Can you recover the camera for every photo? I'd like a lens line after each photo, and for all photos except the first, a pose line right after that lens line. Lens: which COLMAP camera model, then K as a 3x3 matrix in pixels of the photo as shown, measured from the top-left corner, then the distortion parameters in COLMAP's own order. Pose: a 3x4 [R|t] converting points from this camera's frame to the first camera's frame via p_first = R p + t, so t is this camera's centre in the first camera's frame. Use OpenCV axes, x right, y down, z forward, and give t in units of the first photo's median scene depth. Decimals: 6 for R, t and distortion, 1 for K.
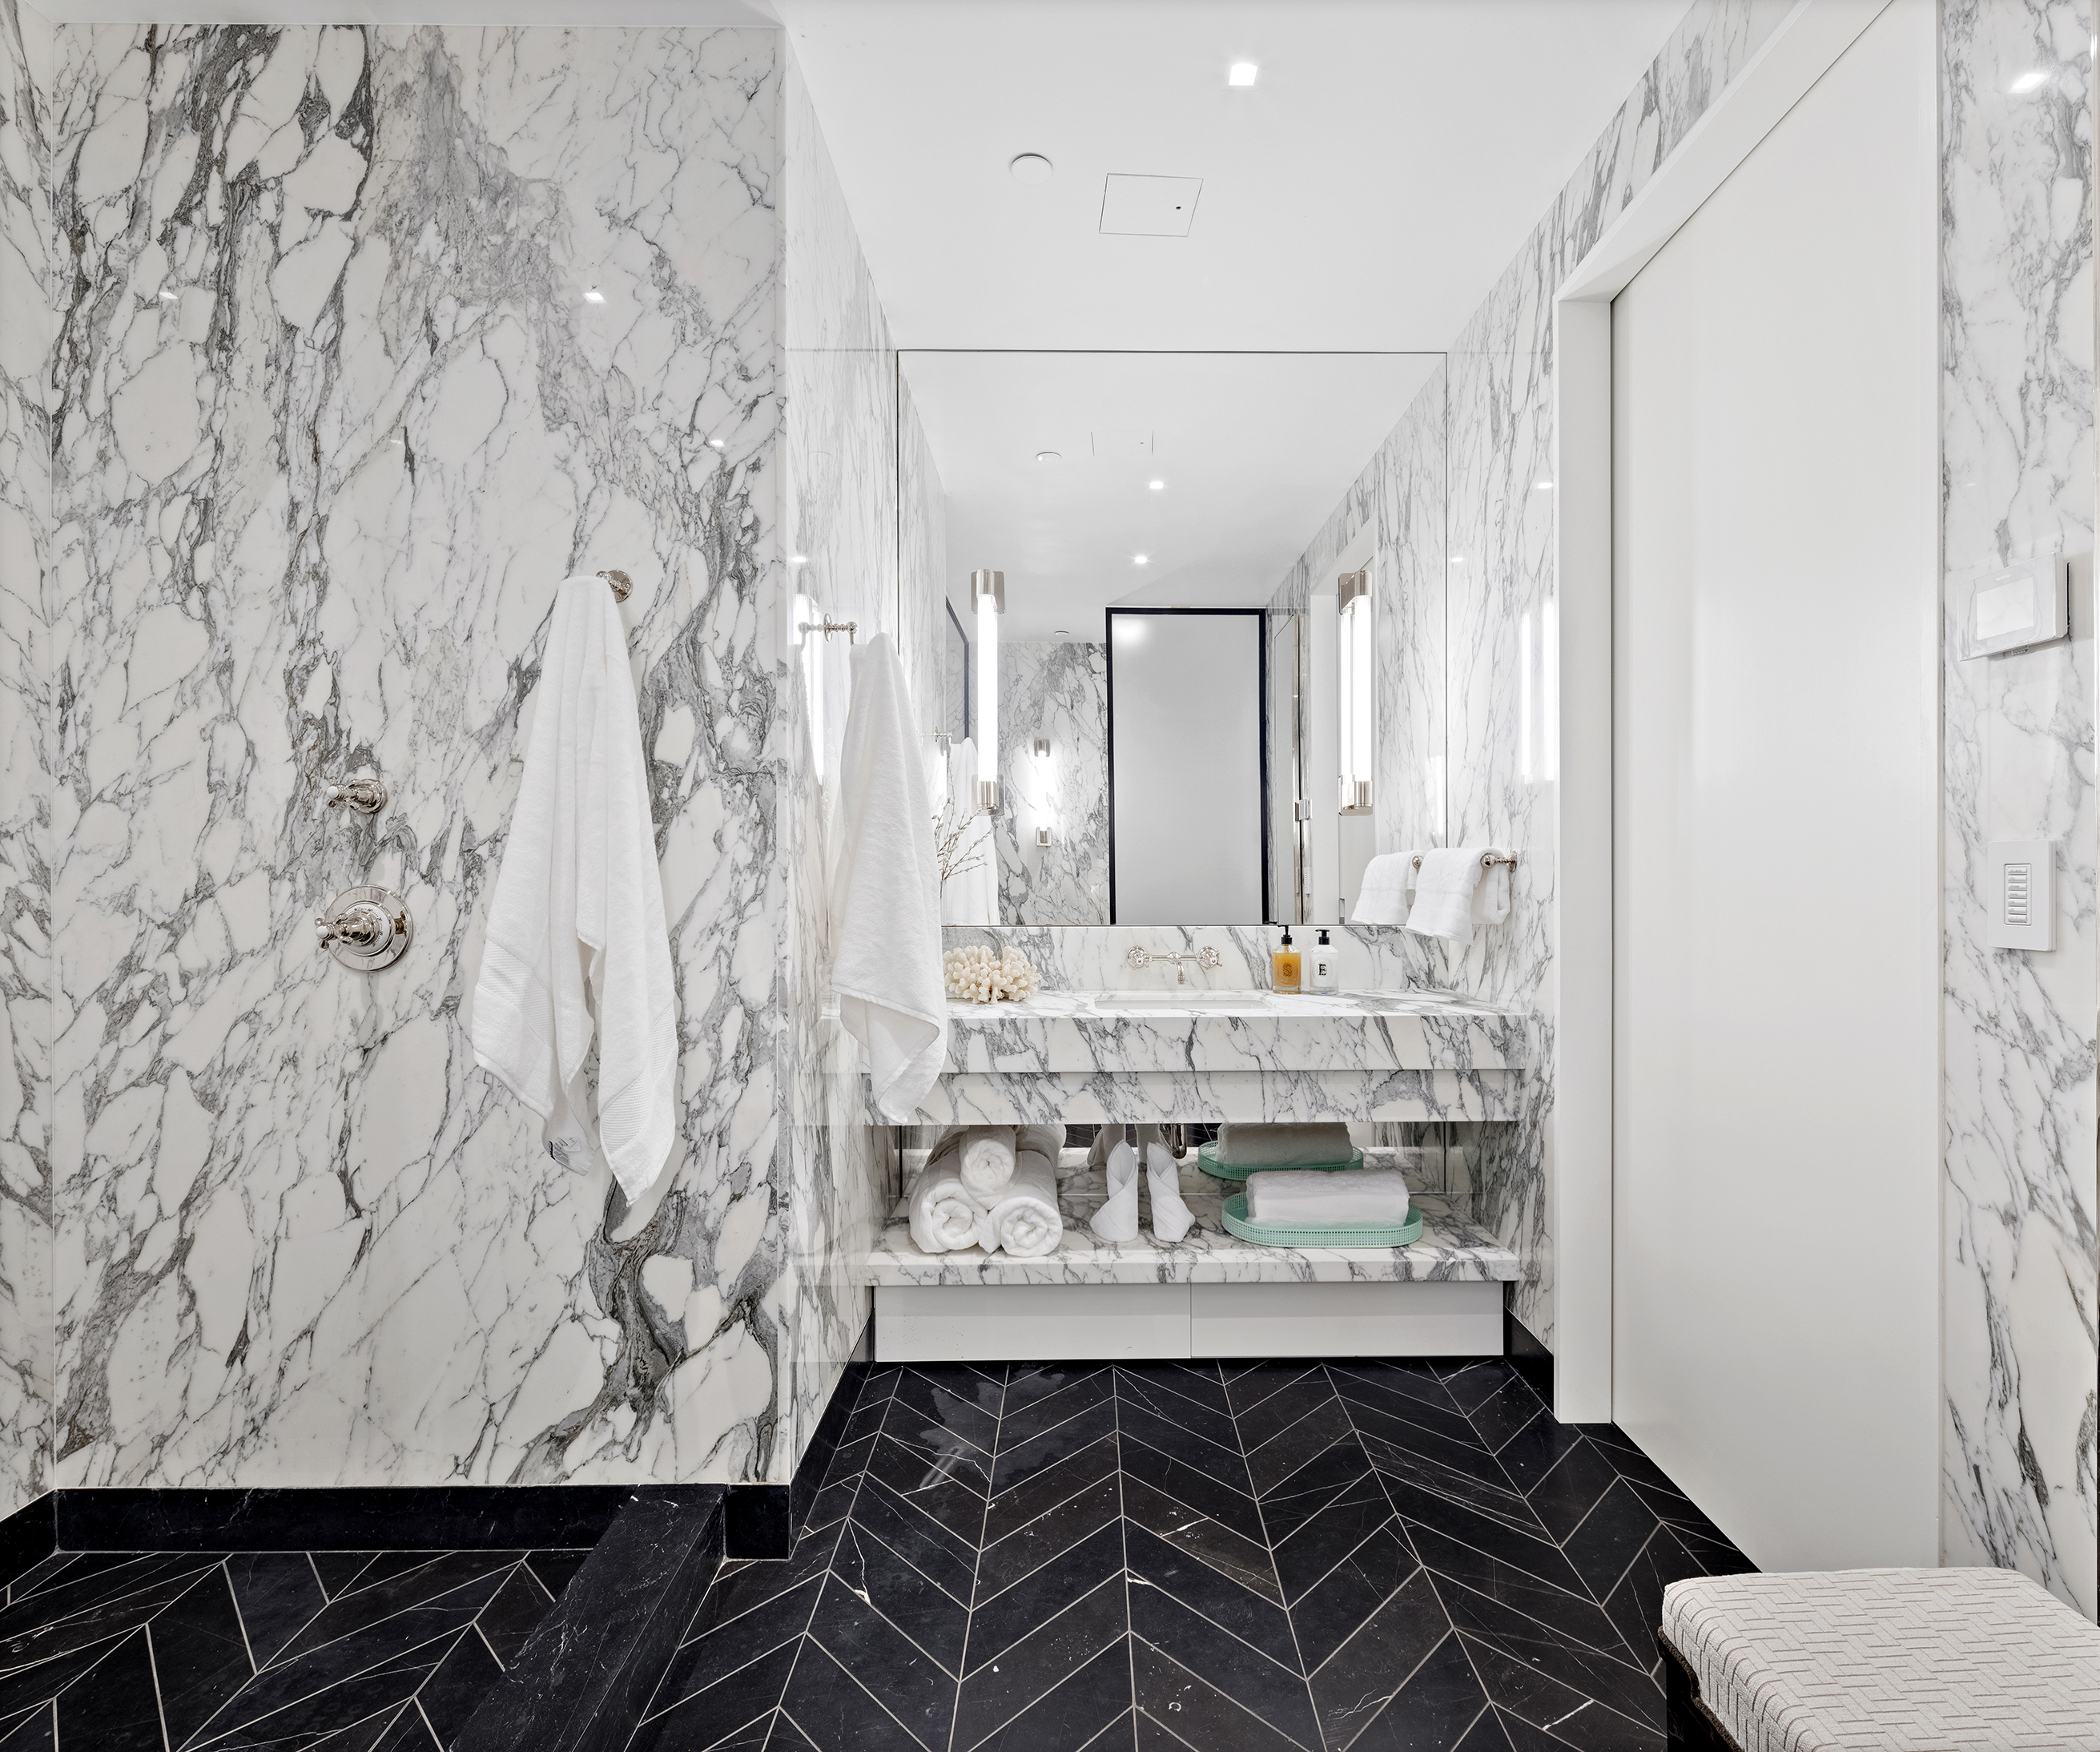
lens RADIAL K [[1045.6, 0, 1063.5], [0, 1045.6, 880.3], [0, 0, 1]] dist [0.005761, 0.000079]
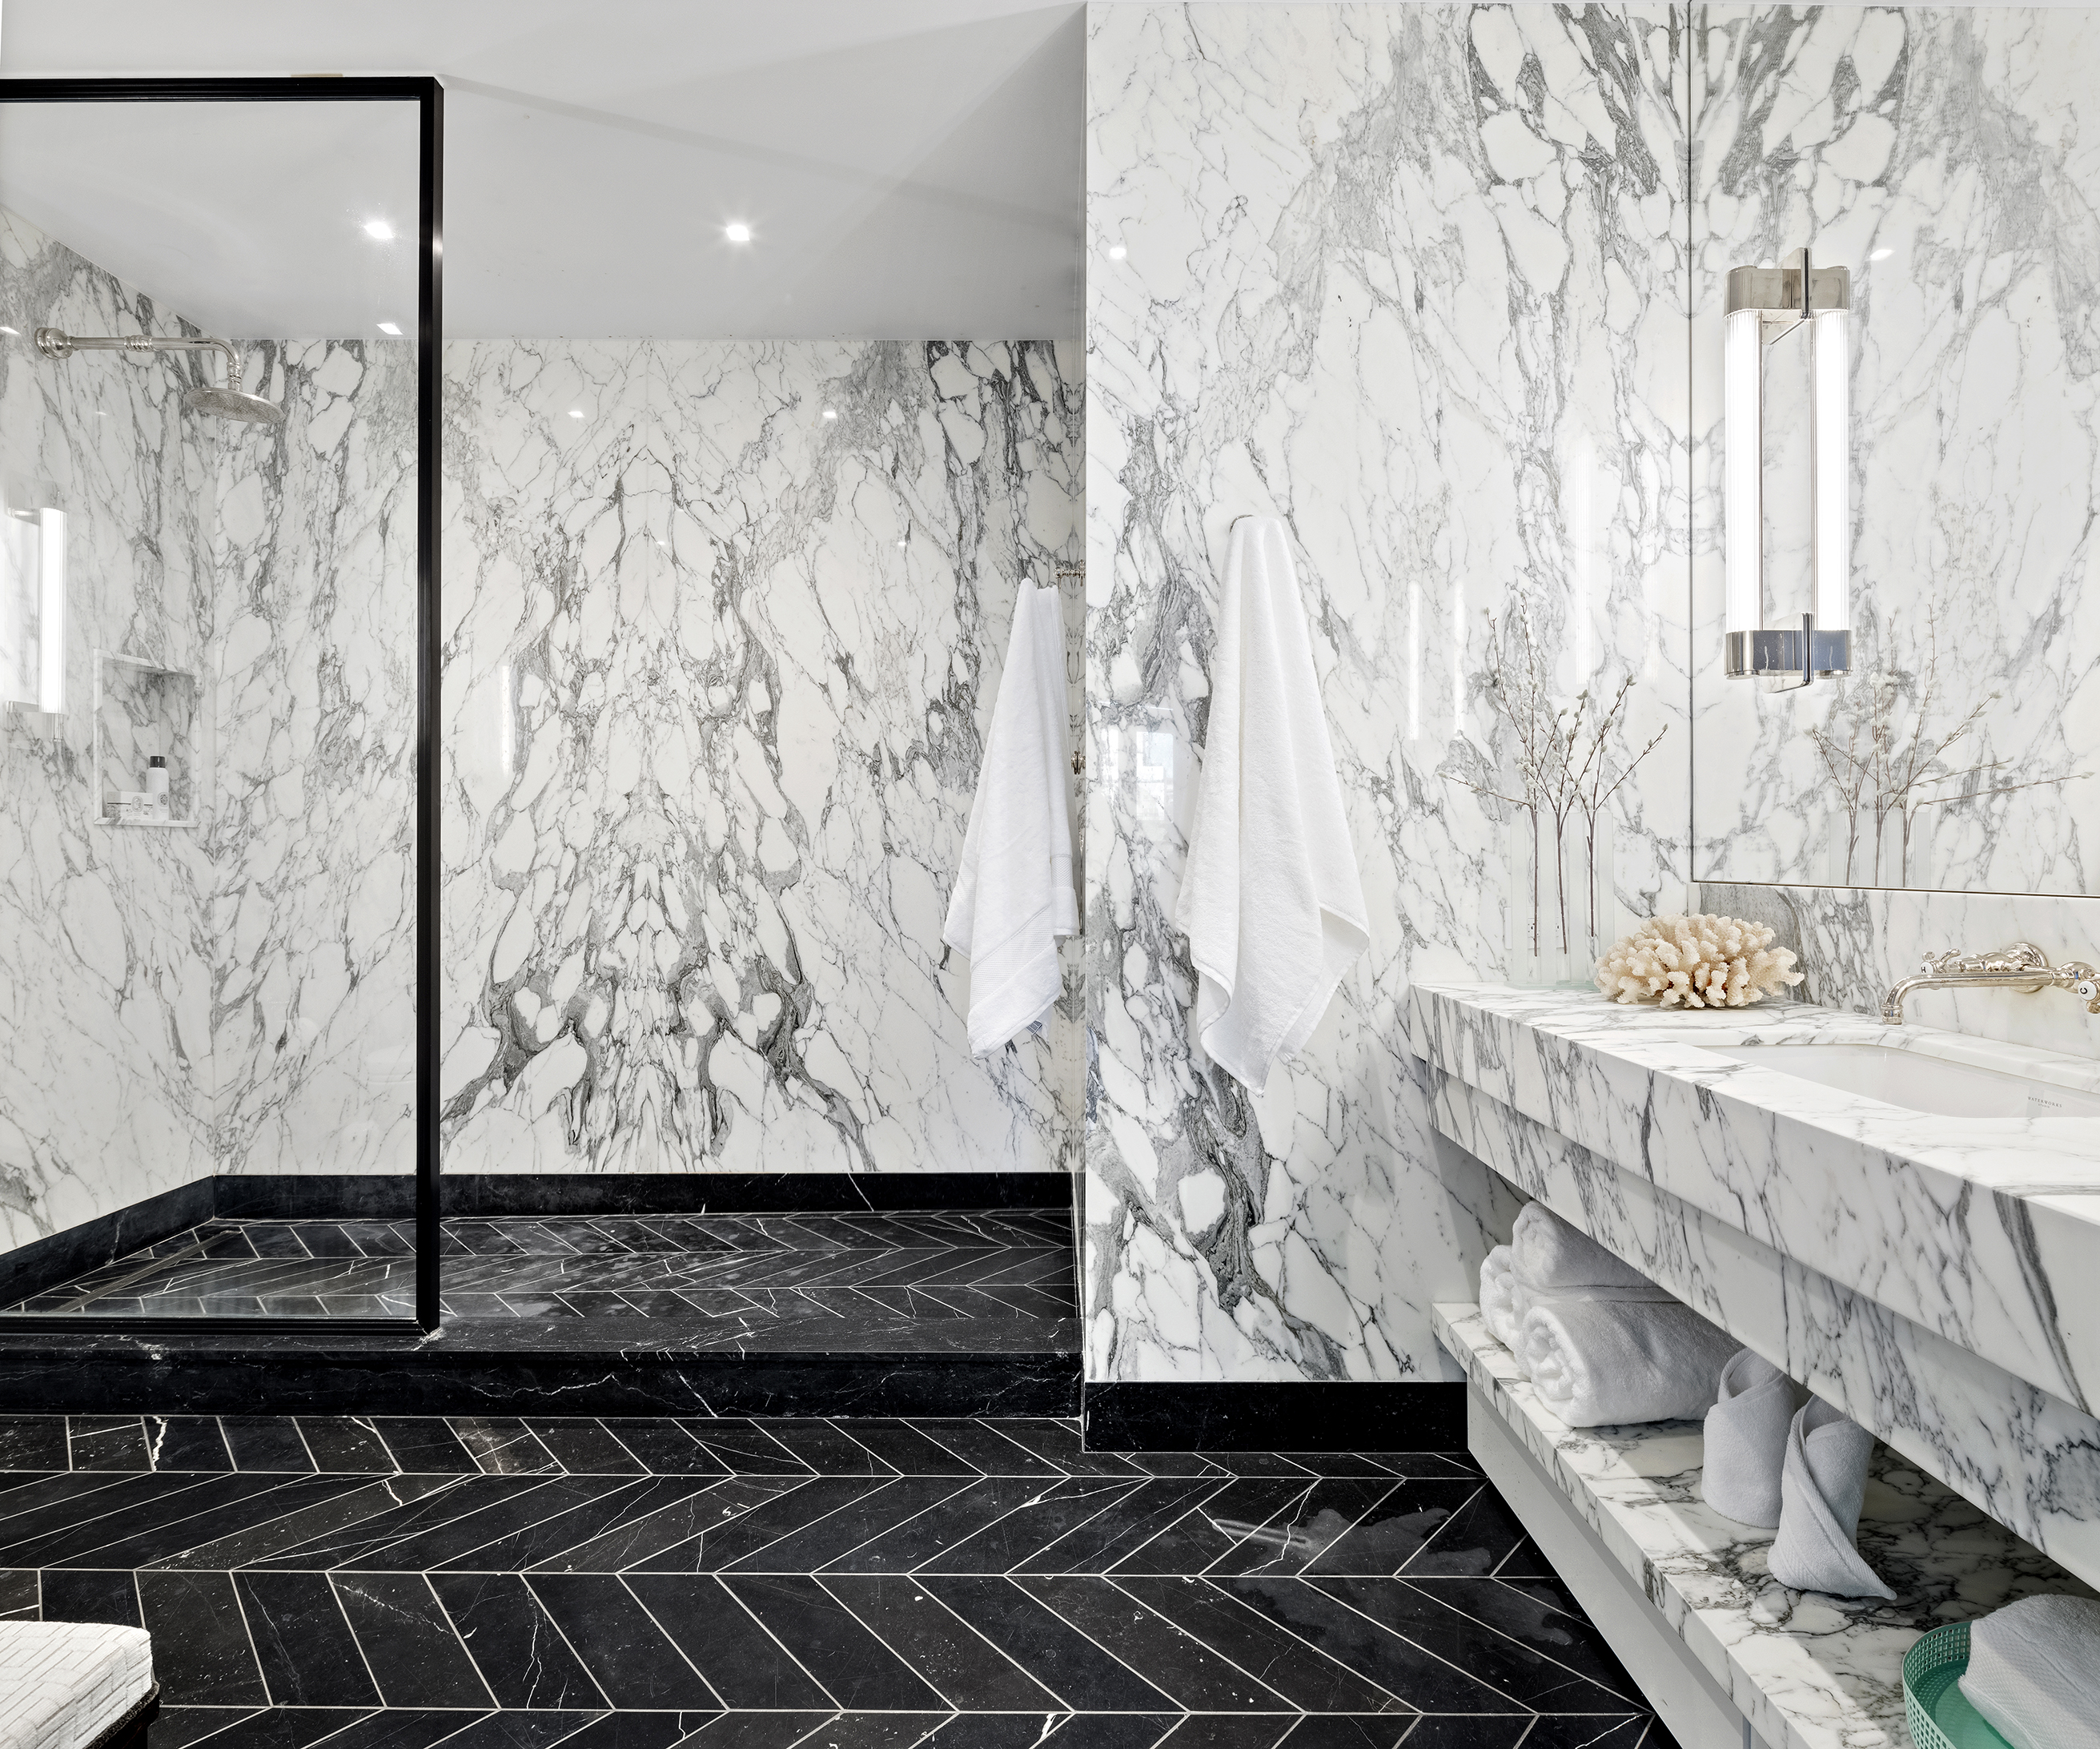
lens RADIAL K [[1045.6, 0, 1063.8], [0, 1045.6, 858.0], [0, 0, 1]] dist [0.005761, 0.000079]
pose [[0.011159, 0.003714, -0.999931, 0.595541], [-0.002839, 0.999989, 0.003682, 0.034214], [0.999934, 0.002797, 0.011169, 0.728479]]
